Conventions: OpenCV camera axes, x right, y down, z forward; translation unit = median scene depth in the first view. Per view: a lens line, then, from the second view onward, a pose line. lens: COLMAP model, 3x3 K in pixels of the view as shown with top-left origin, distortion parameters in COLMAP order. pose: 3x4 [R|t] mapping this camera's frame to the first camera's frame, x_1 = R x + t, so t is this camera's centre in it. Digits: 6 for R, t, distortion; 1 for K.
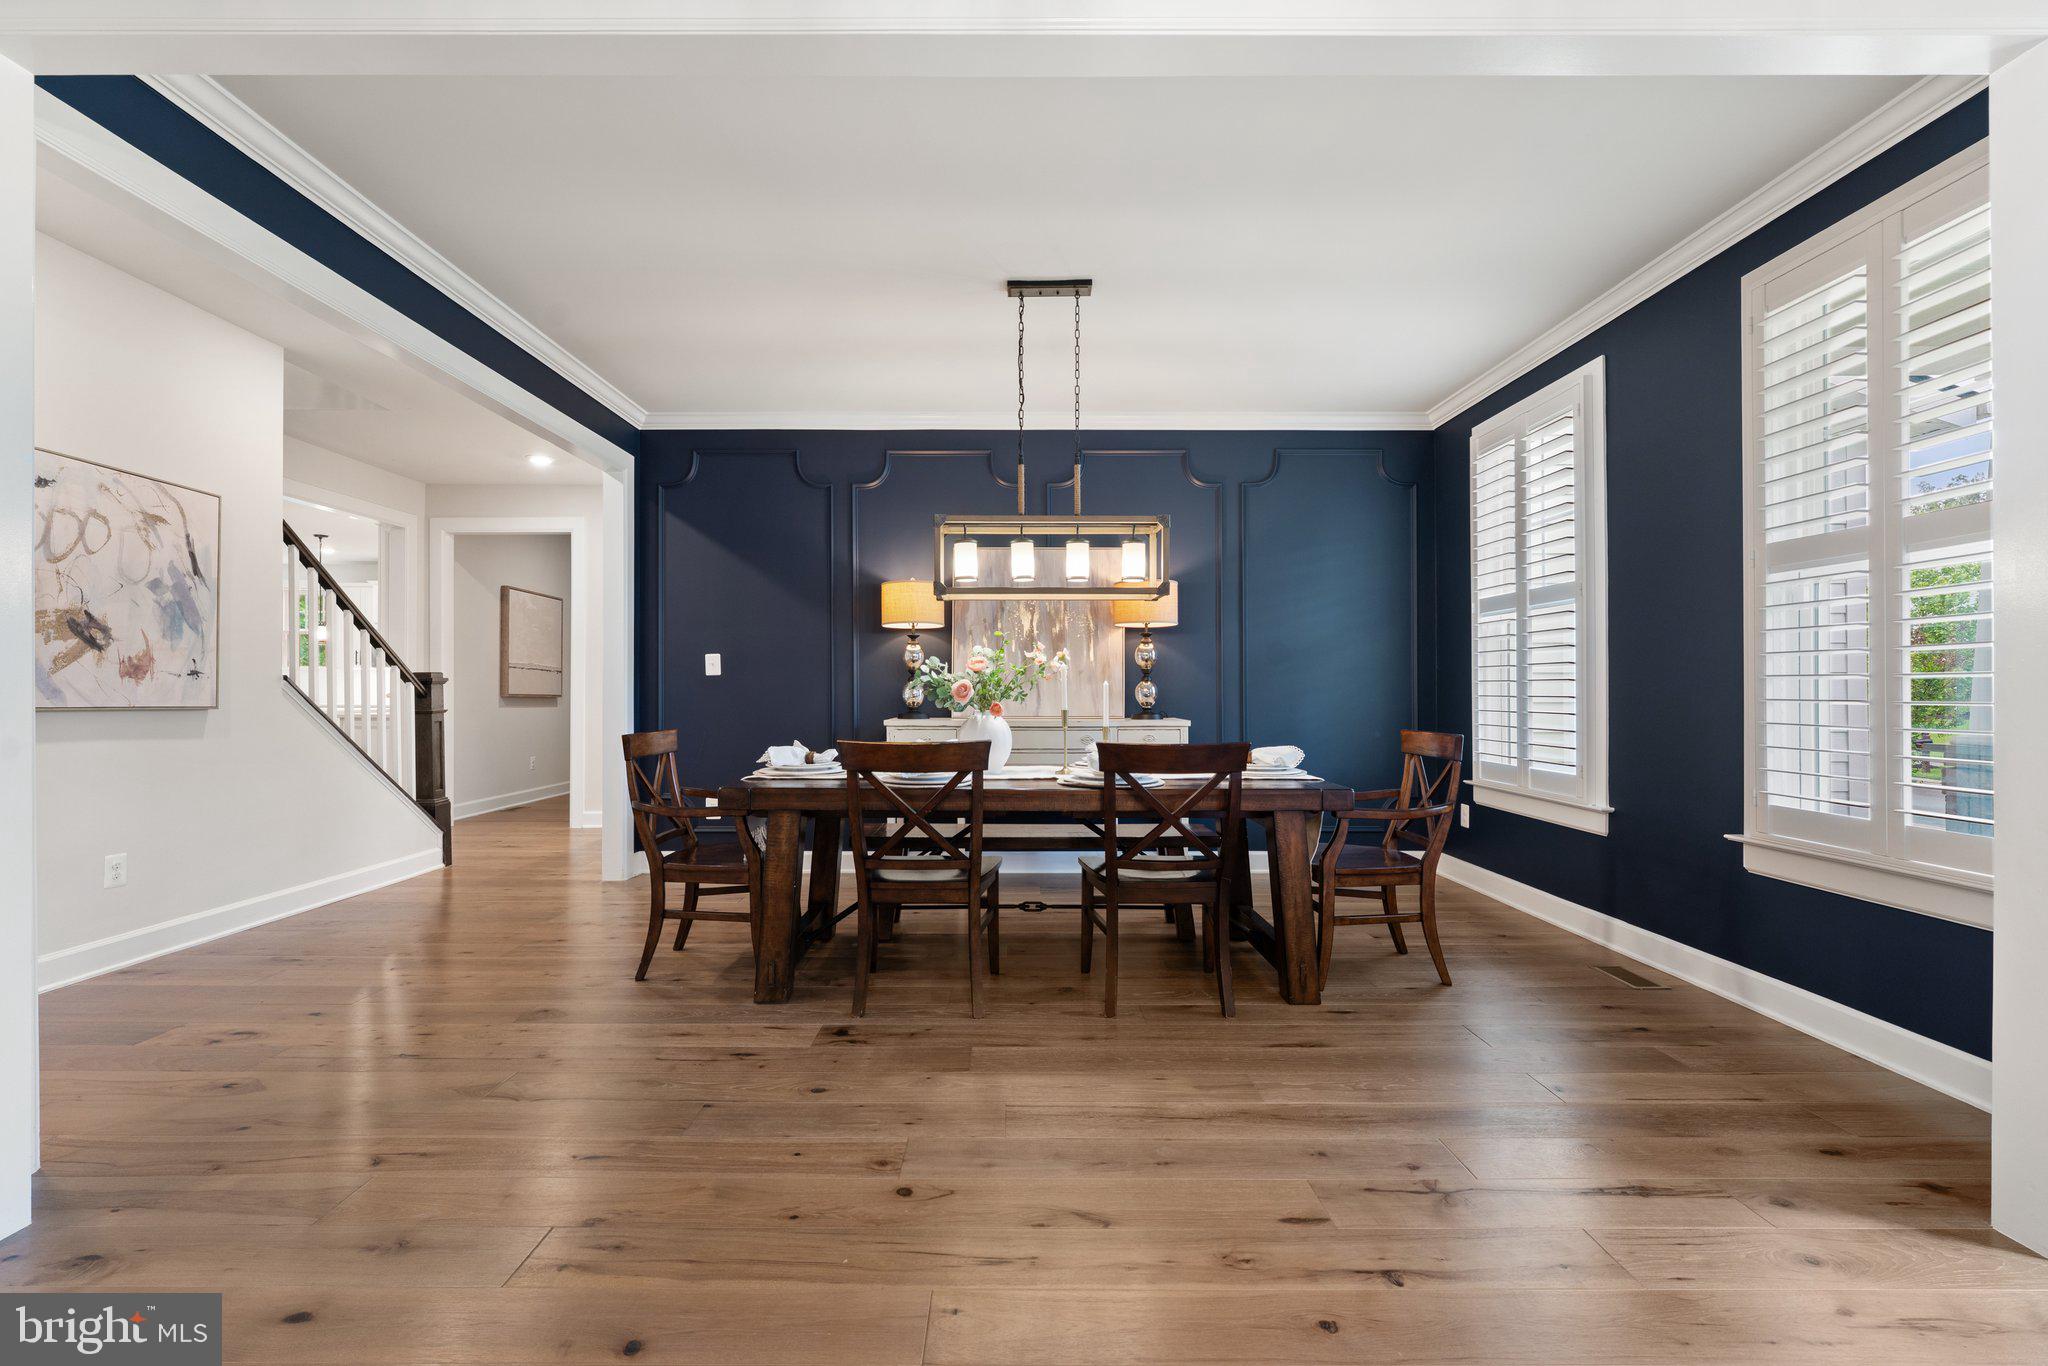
lens RADIAL K [[878.3, 0, 1034.6], [0, 878.3, 682.7], [0, 0, 1]] dist [0.000946, -0.001301]
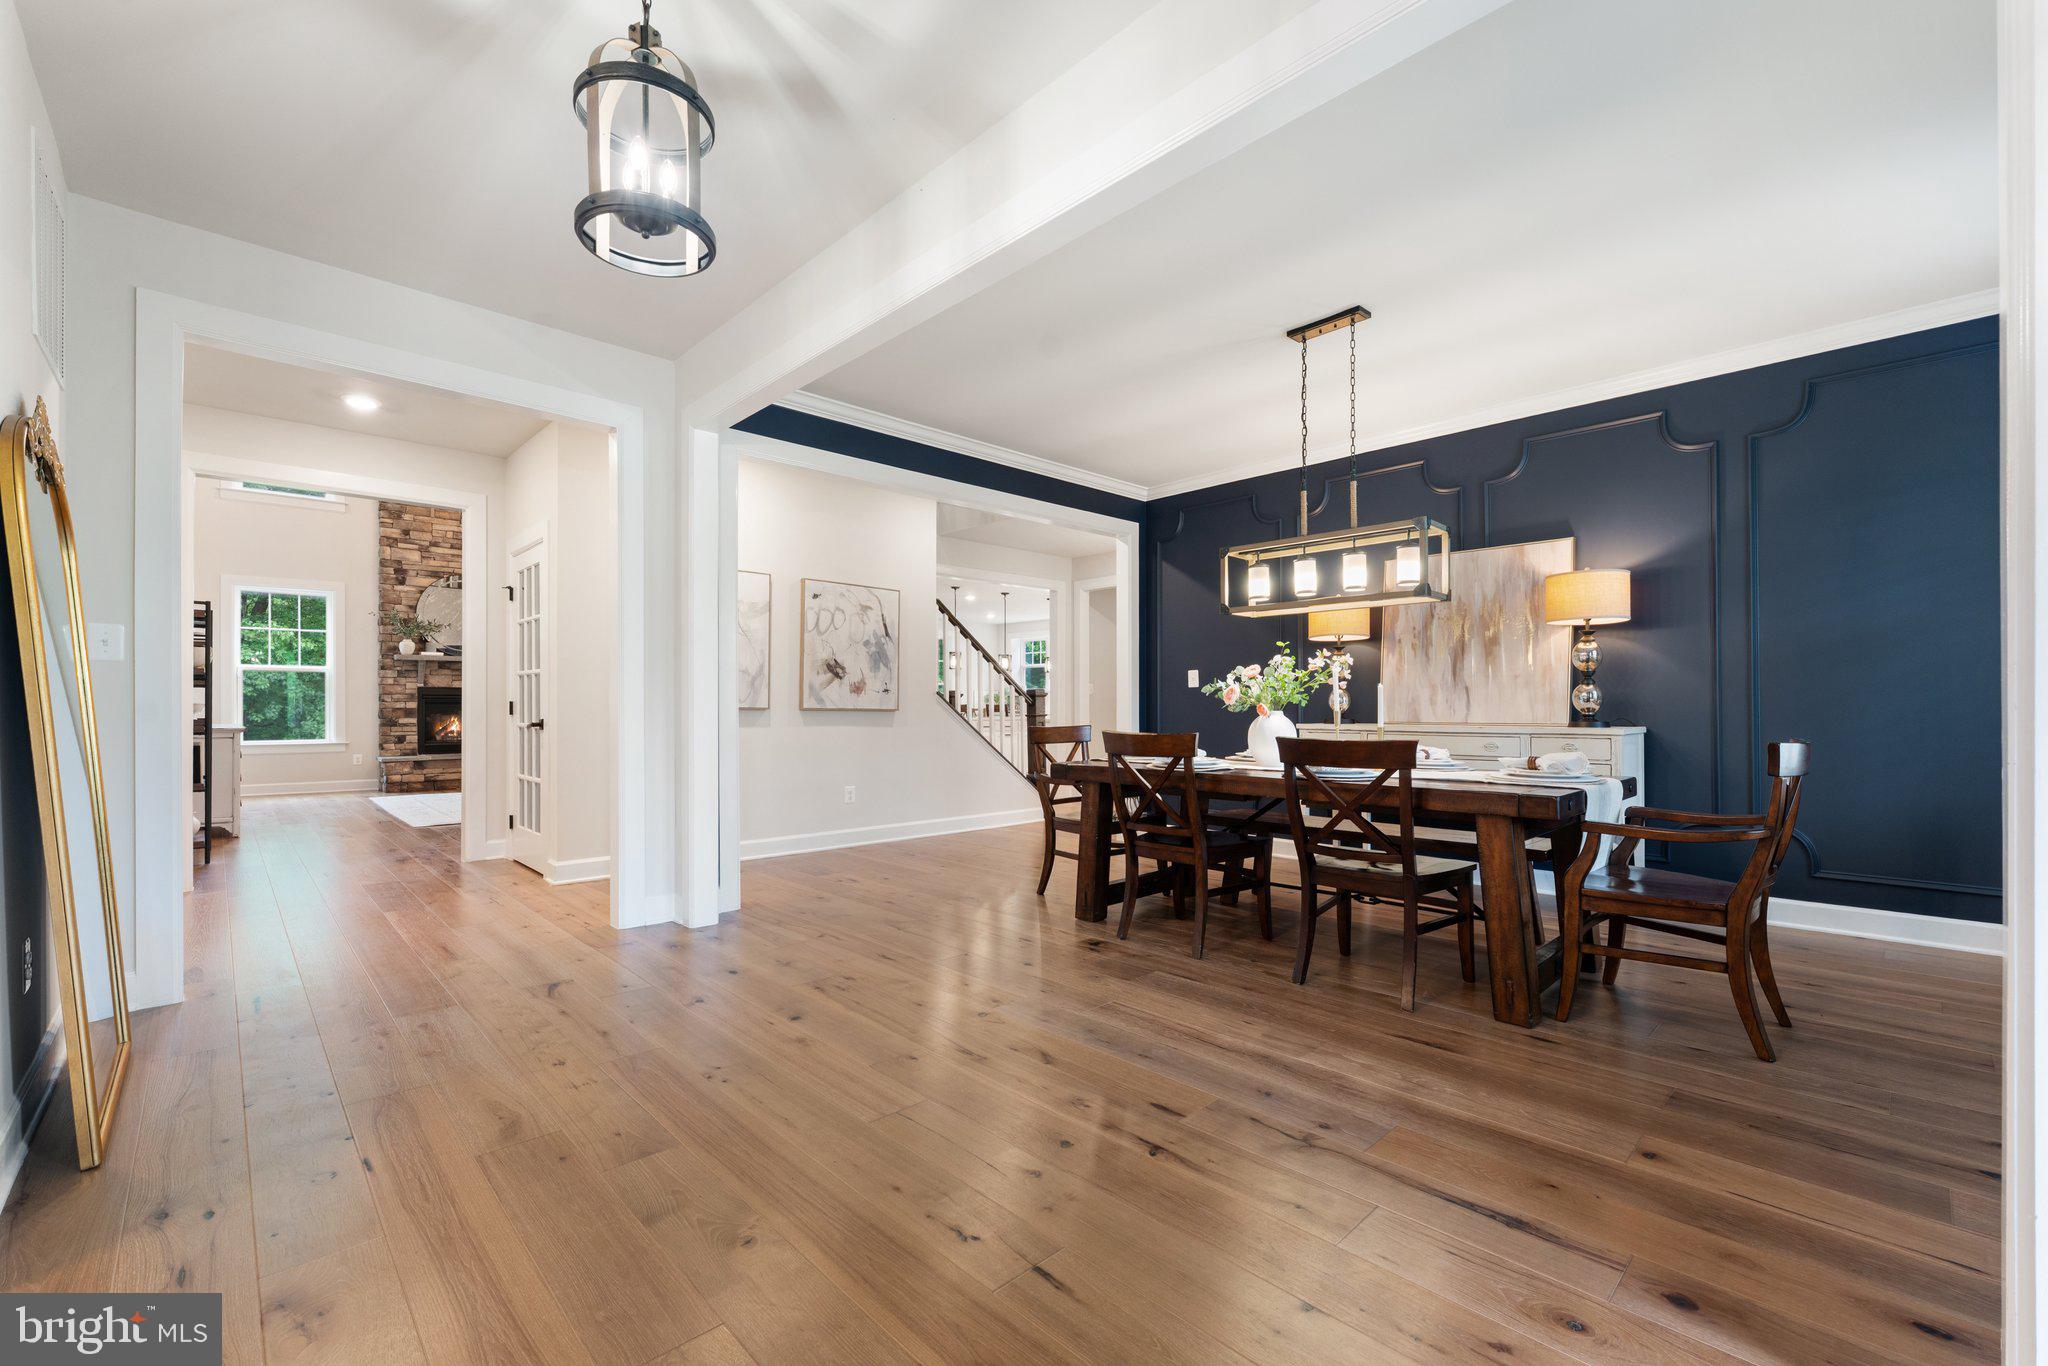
lens RADIAL K [[825.2, 0, 1046.0], [0, 825.2, 700.2], [0, 0, 1]] dist [-0.002933, -0.000574]
pose [[0.712048, -0.007940, -0.702086, 0.486152], [0.010249, 0.999947, -0.000915, 0.014273], [0.702056, -0.006544, 0.712092, 0.023558]]
